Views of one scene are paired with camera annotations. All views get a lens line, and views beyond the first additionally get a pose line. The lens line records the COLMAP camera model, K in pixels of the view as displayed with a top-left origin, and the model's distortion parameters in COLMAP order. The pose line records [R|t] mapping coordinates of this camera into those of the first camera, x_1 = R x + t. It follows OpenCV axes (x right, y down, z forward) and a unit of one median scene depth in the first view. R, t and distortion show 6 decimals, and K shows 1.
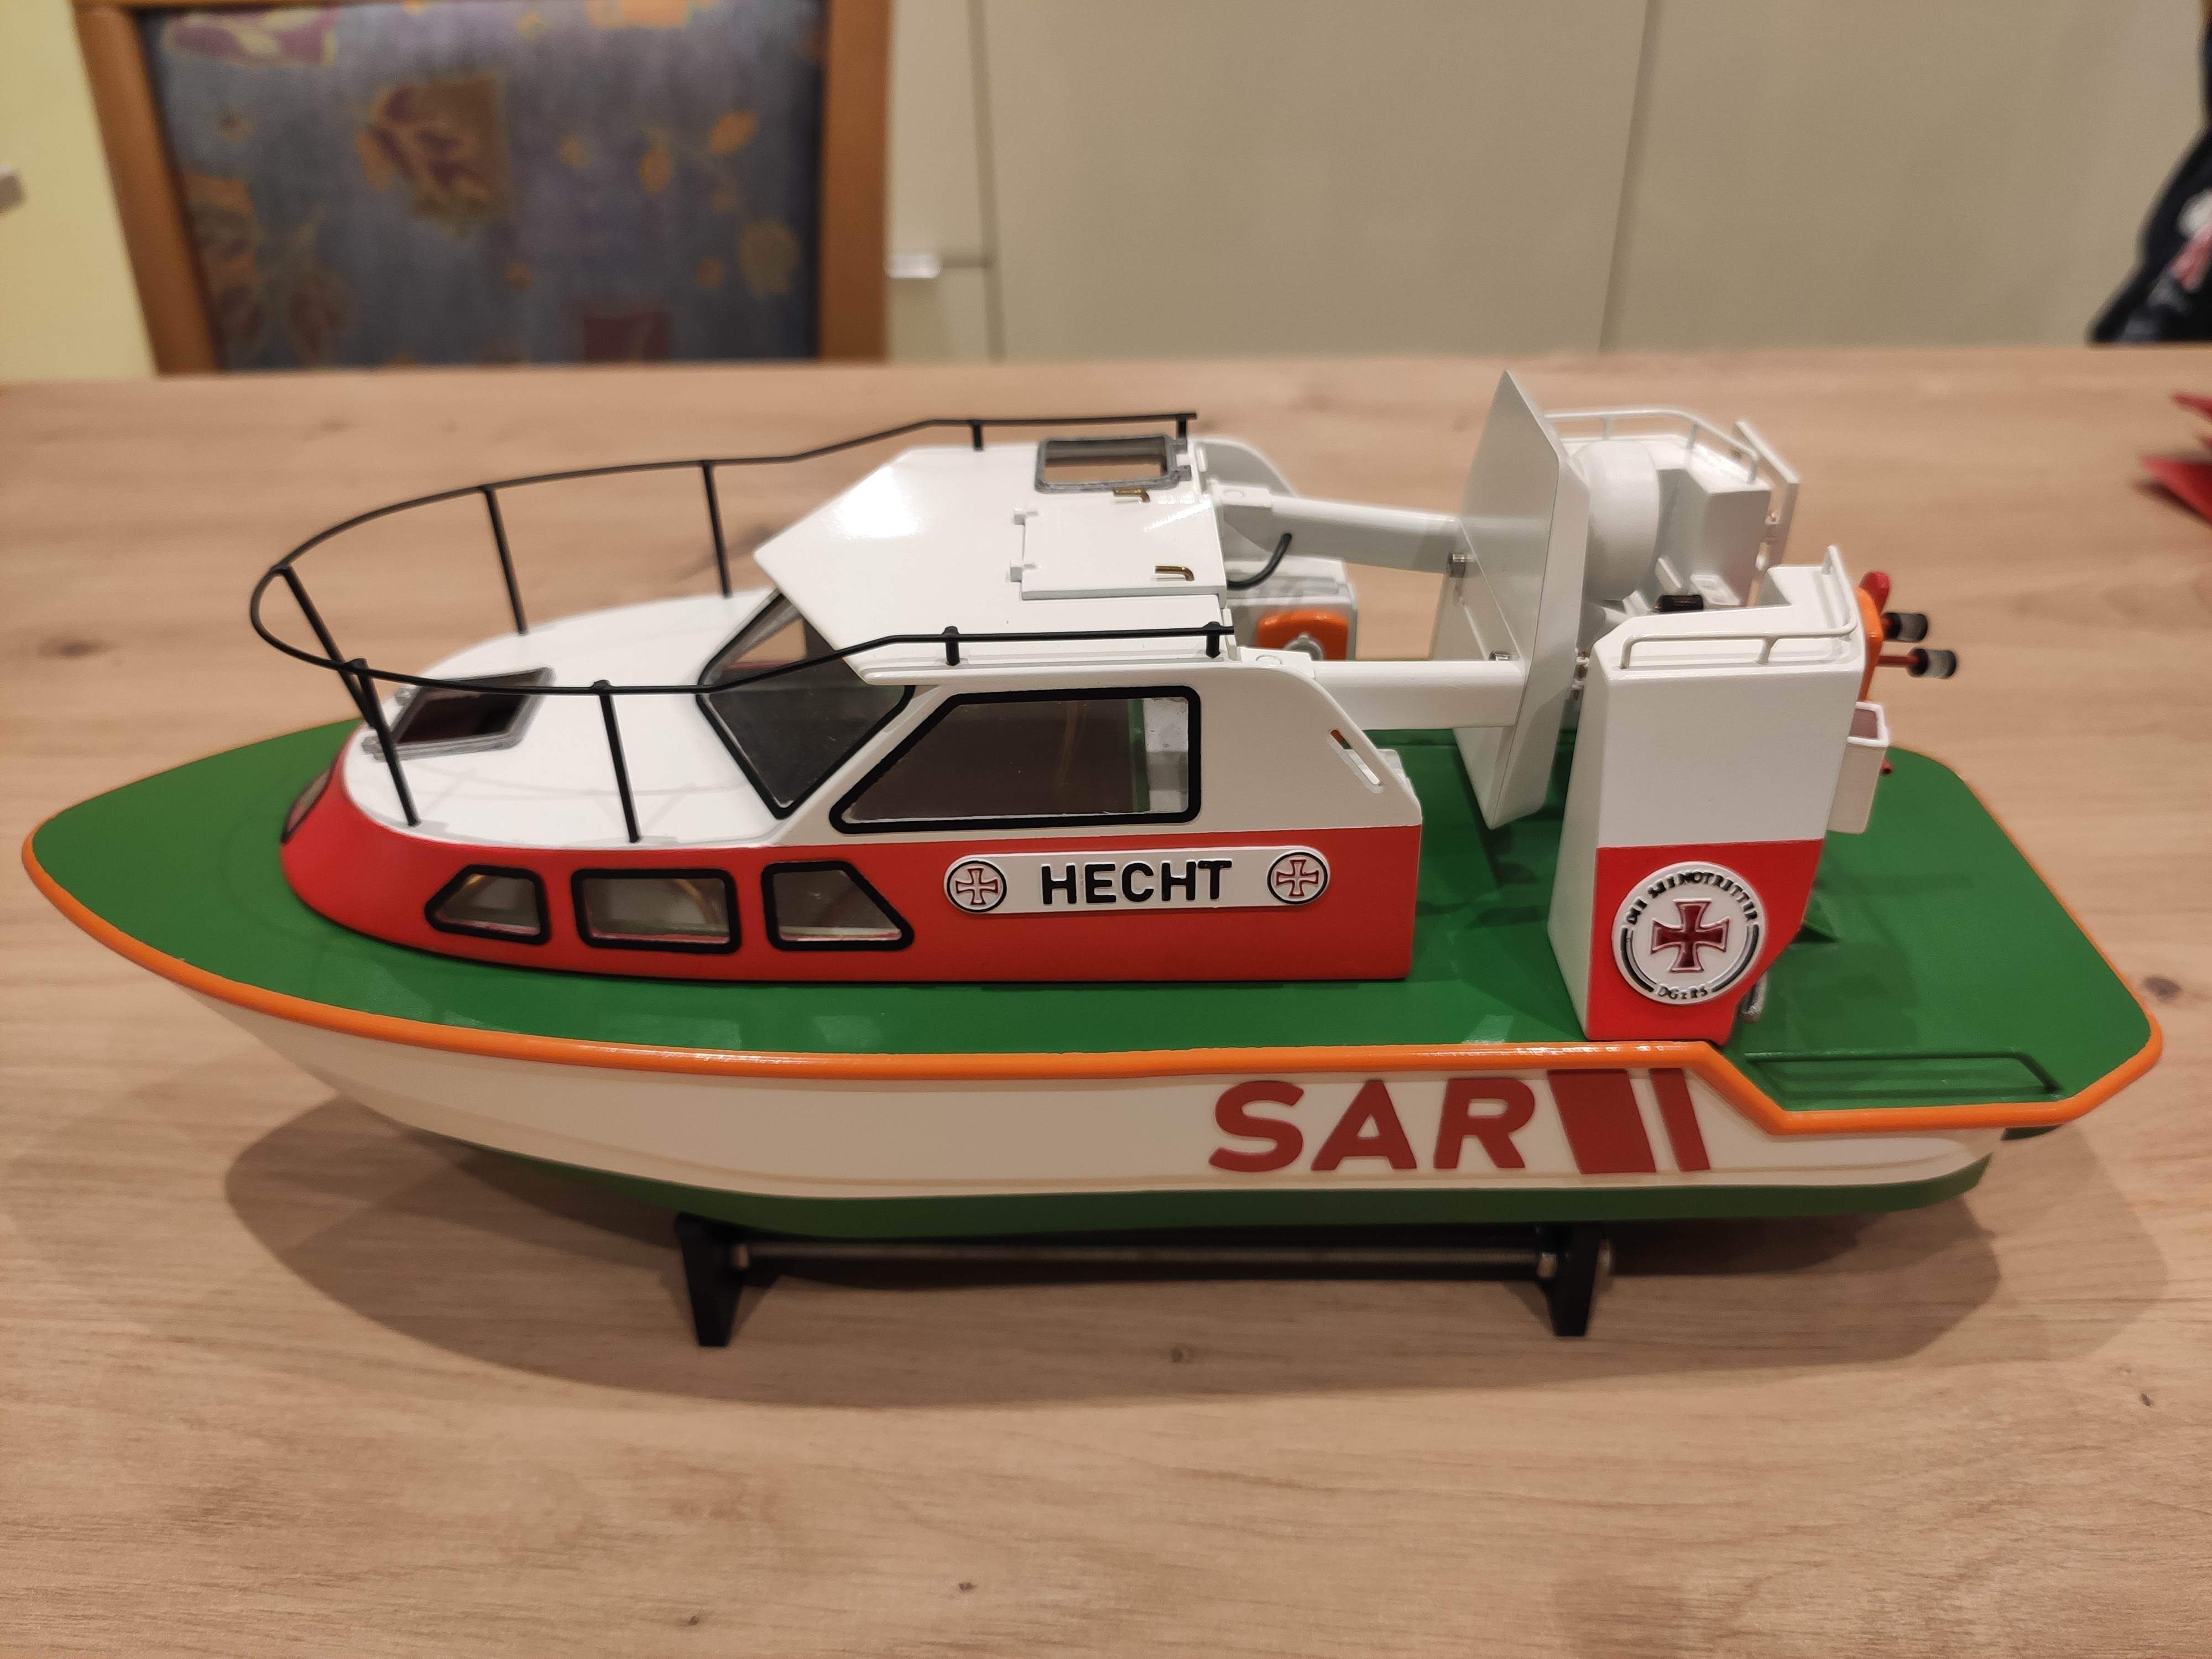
lens RADIAL K [[1630.3, 0, 1106.0], [0, 1630.3, 829.5], [0, 0, 1]] dist [-0.001286, -0.000926]
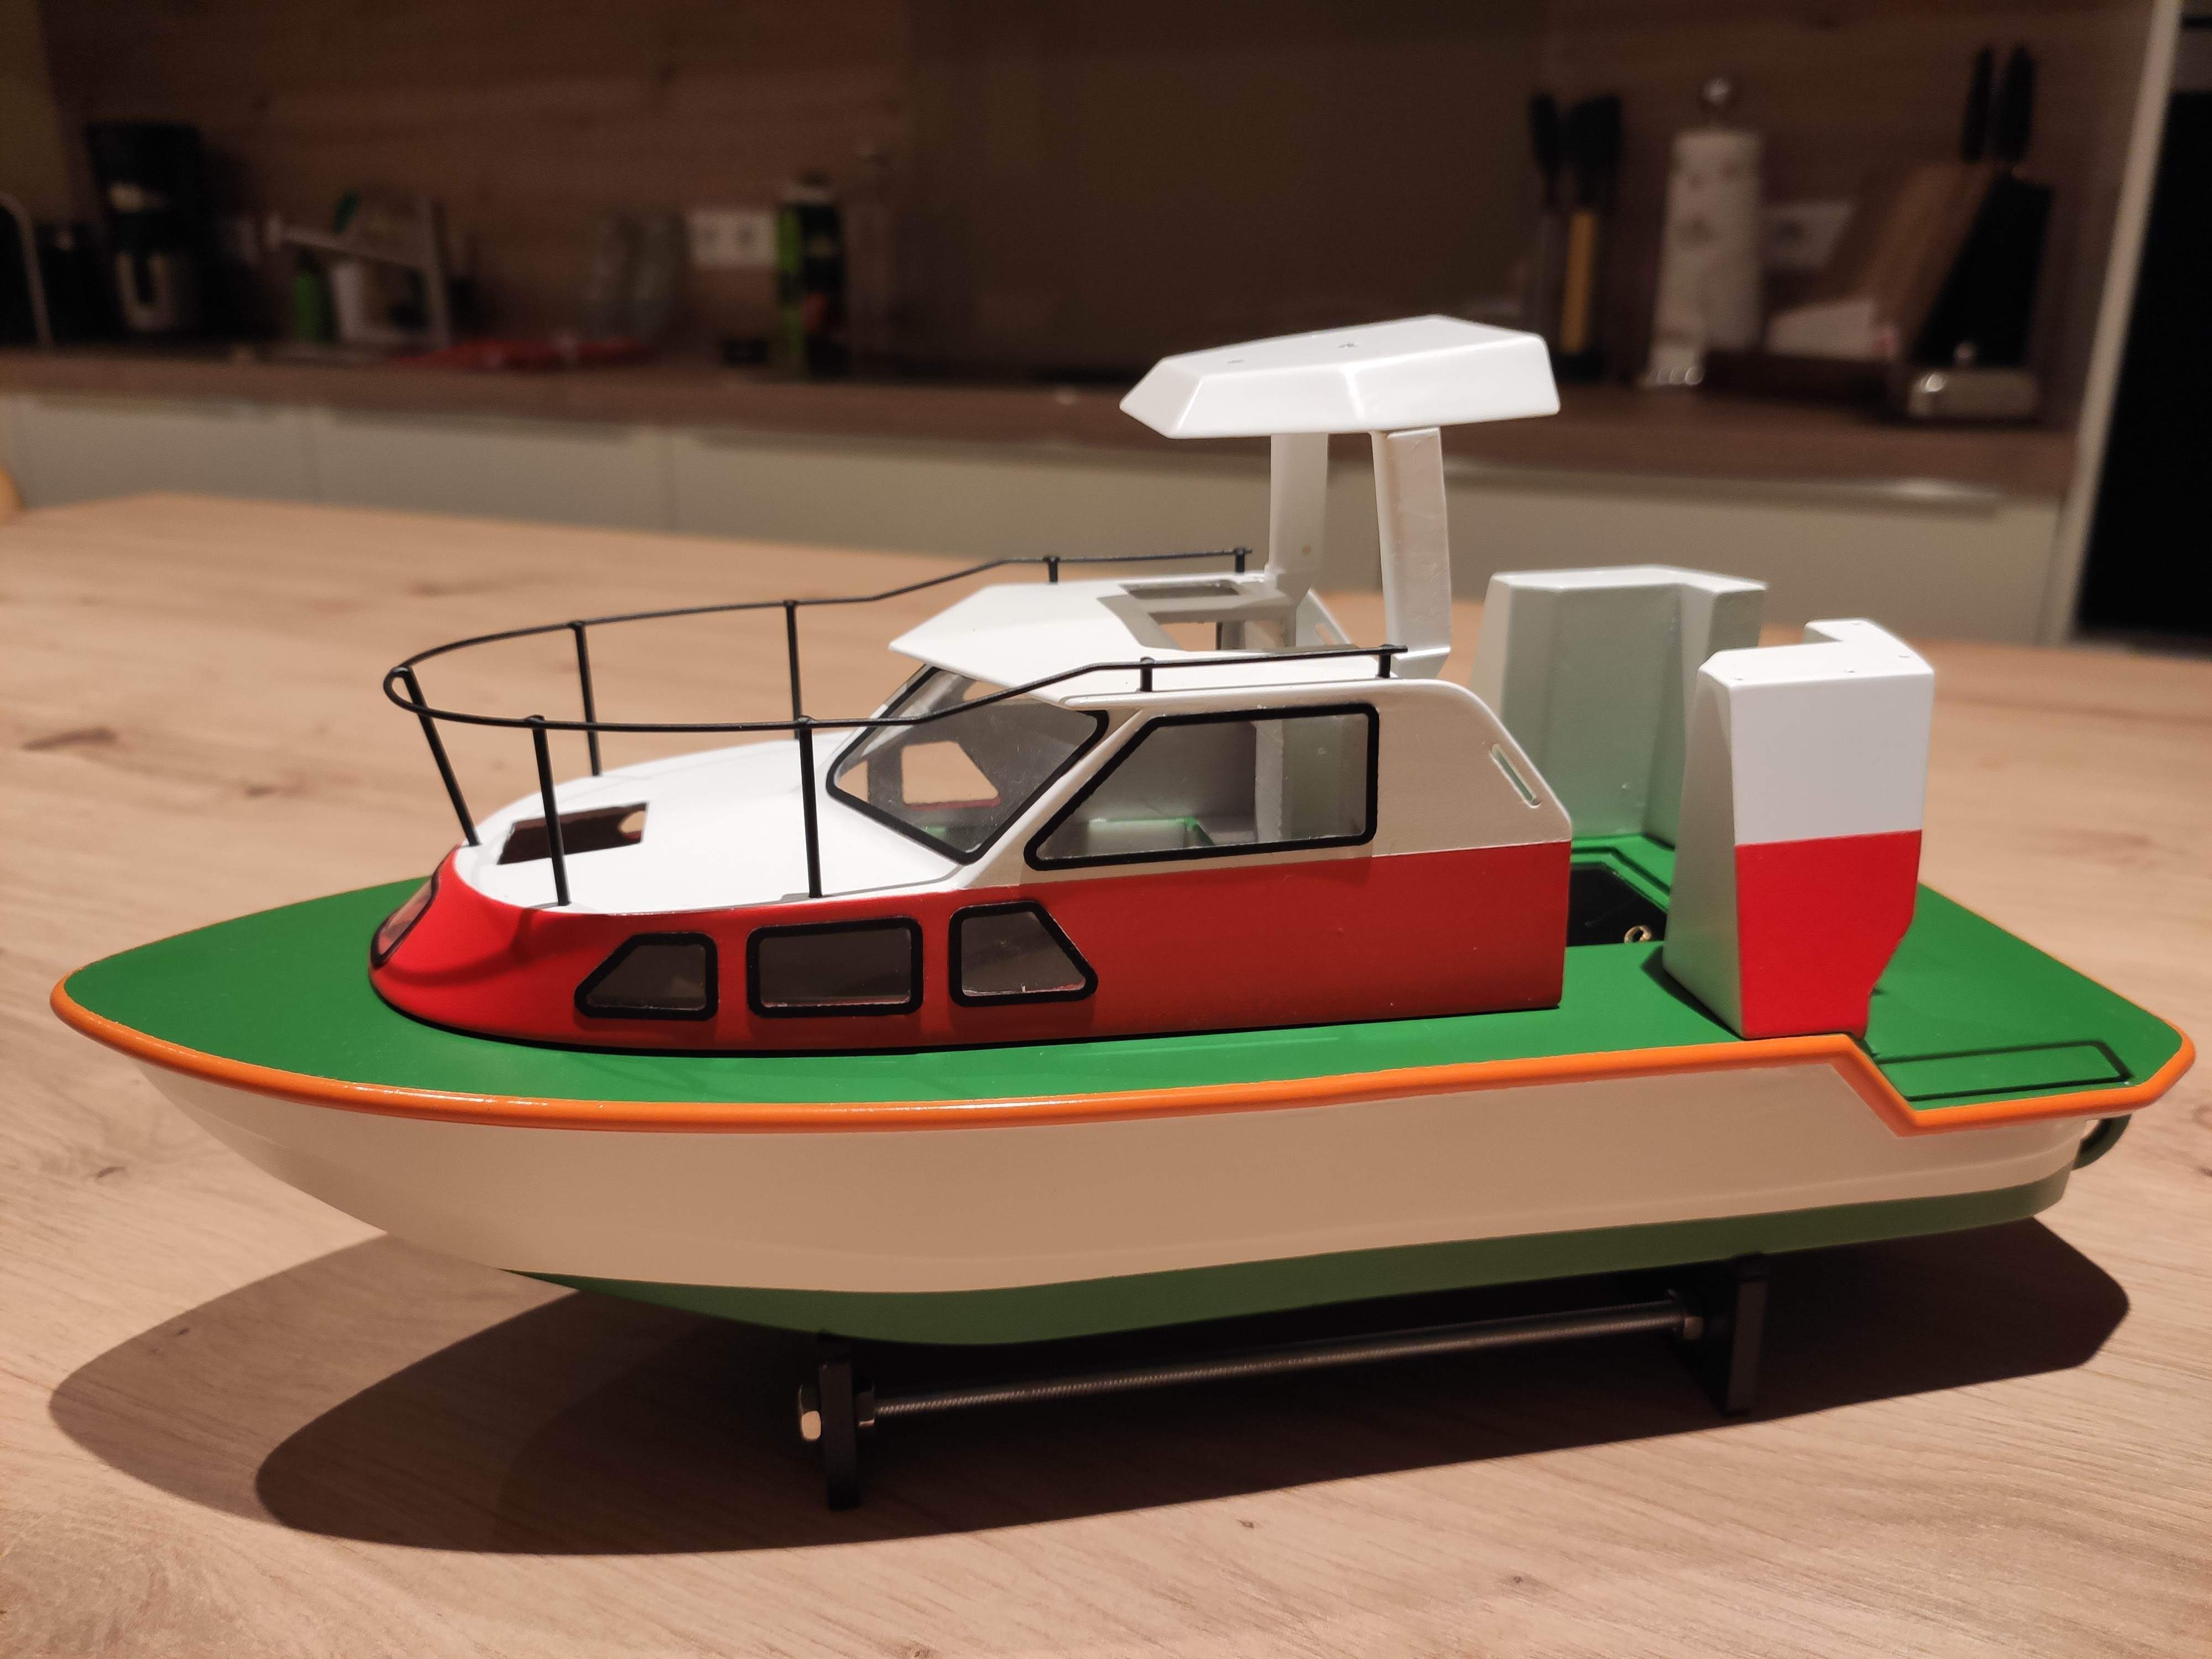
lens RADIAL K [[1630.3, 0, 1106.0], [0, 1630.3, 829.5], [0, 0, 1]] dist [-0.001286, -0.000926]
pose [[0.985191, -0.044057, 0.165704, -0.276665], [0.083974, 0.966567, -0.242276, 0.219147], [-0.149490, 0.252602, 0.955952, 0.027506]]
